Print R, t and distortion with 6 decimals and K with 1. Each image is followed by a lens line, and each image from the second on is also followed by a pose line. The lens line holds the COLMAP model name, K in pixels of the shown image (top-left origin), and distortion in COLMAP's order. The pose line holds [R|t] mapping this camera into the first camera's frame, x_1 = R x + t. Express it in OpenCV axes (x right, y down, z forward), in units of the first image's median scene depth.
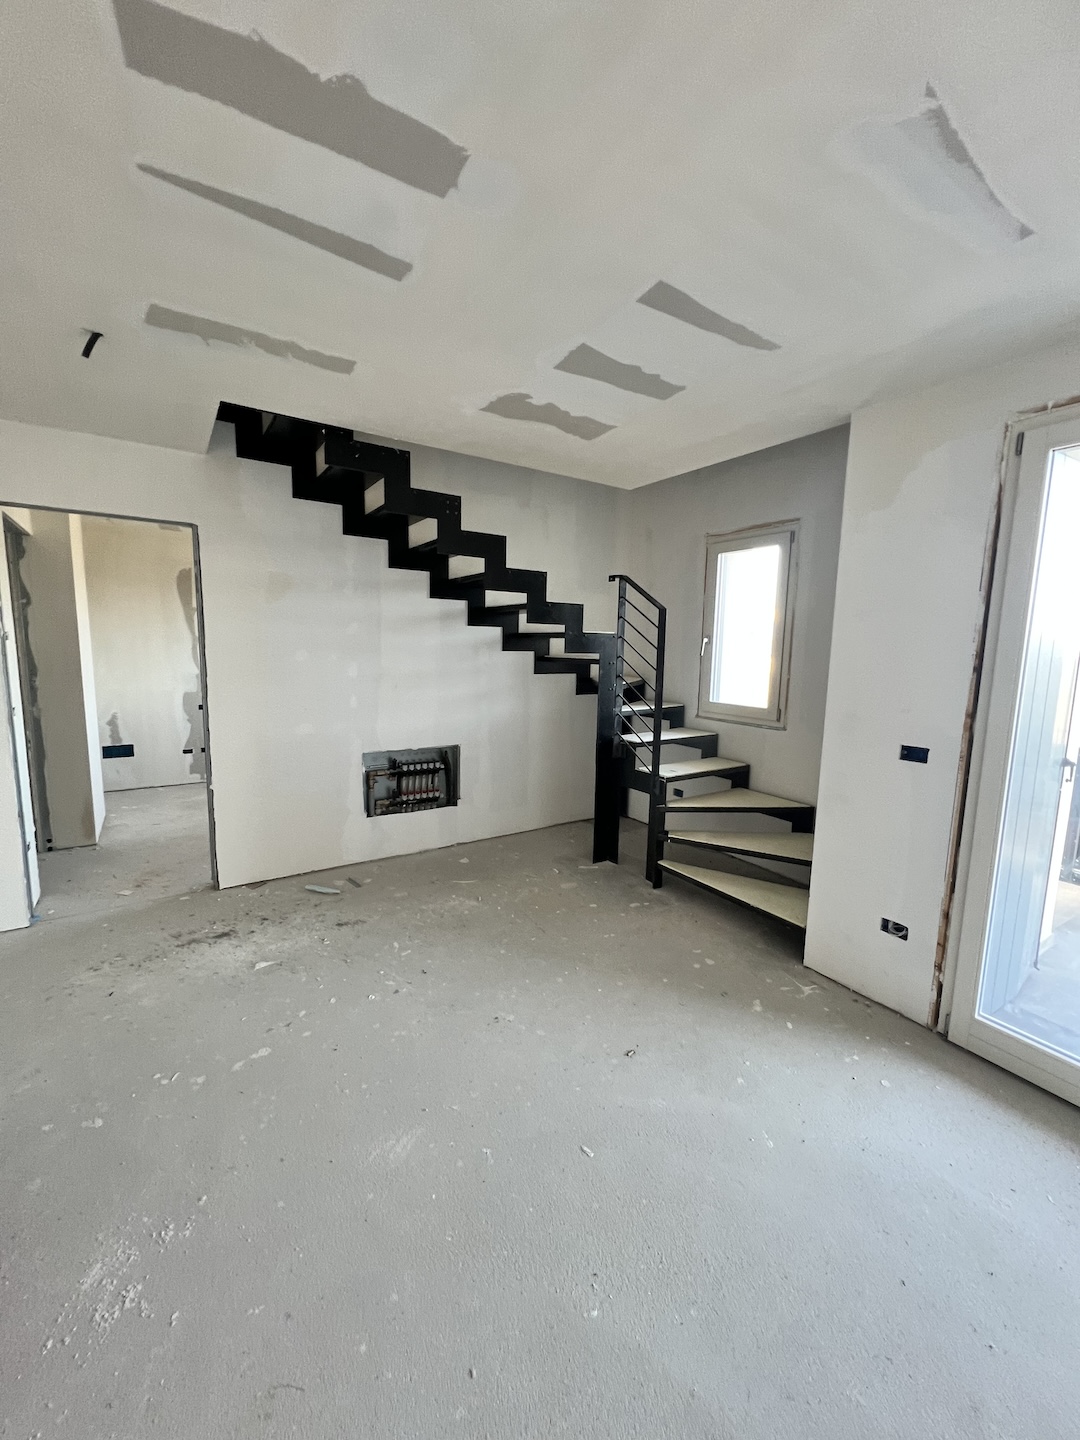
lens RADIAL K [[579.8, 0, 535.6], [0, 579.8, 724.4], [0, 0, 1]] dist [-0.001035, 0.000706]
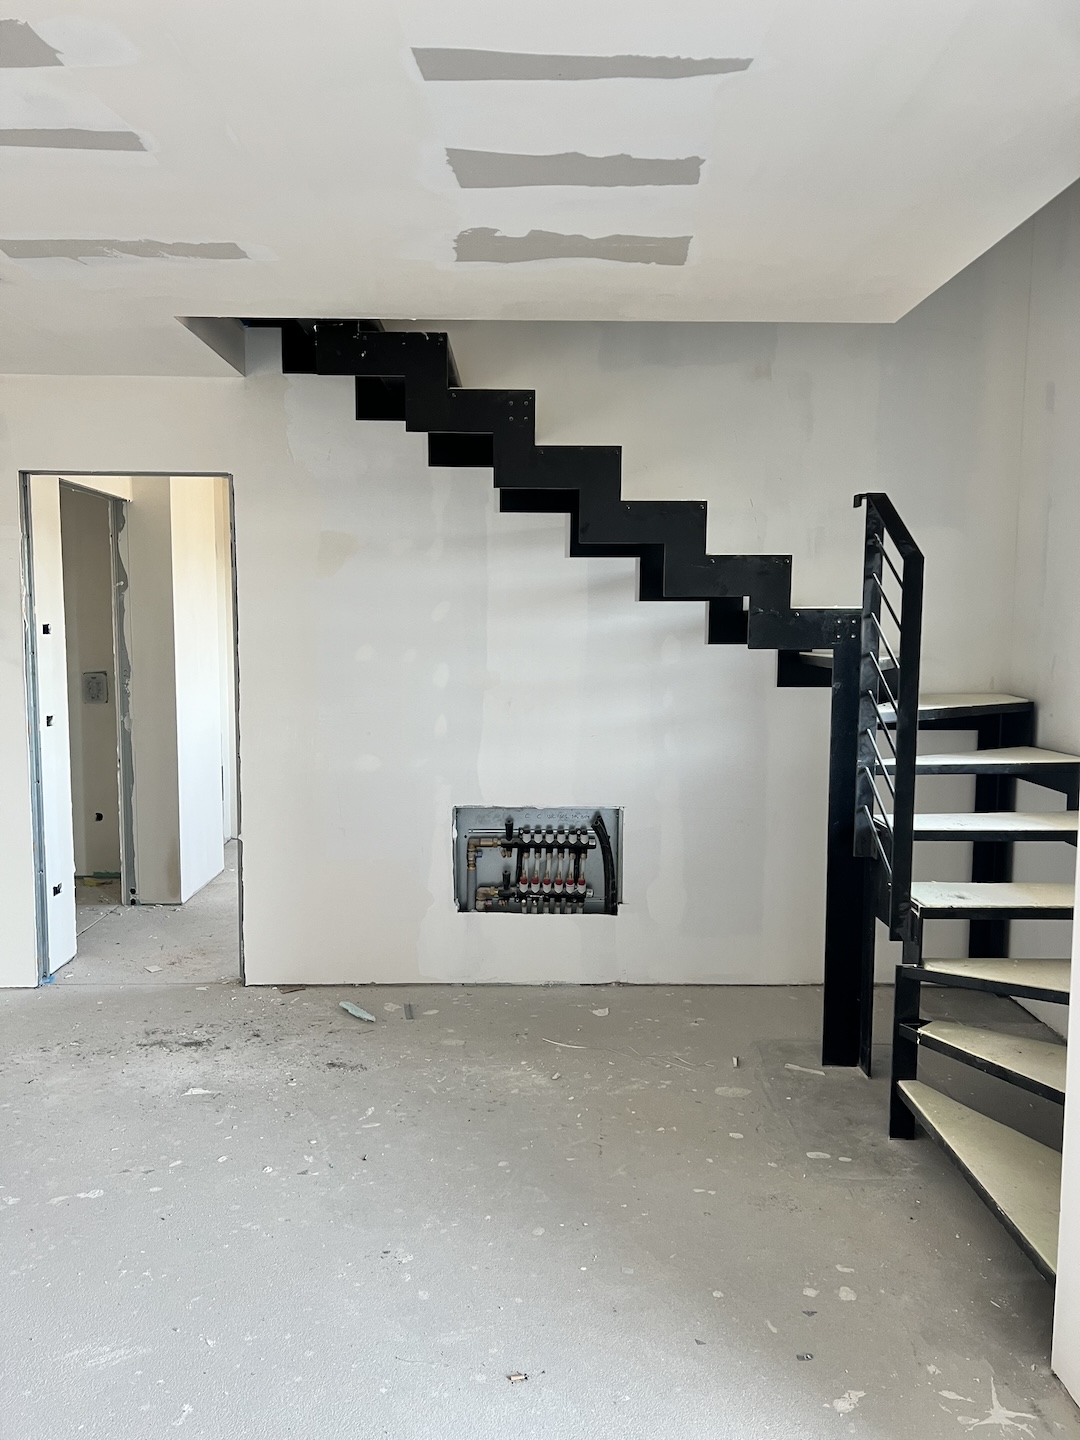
lens RADIAL K [[1072.0, 0, 518.4], [0, 1072.0, 718.0], [0, 0, 1]] dist [0.053604, -0.059318]
pose [[0.842184, 0.033366, -0.538157, 0.399640], [-0.063047, 0.997331, -0.036828, -0.008812], [0.535492, 0.064945, 0.842039, 0.057731]]
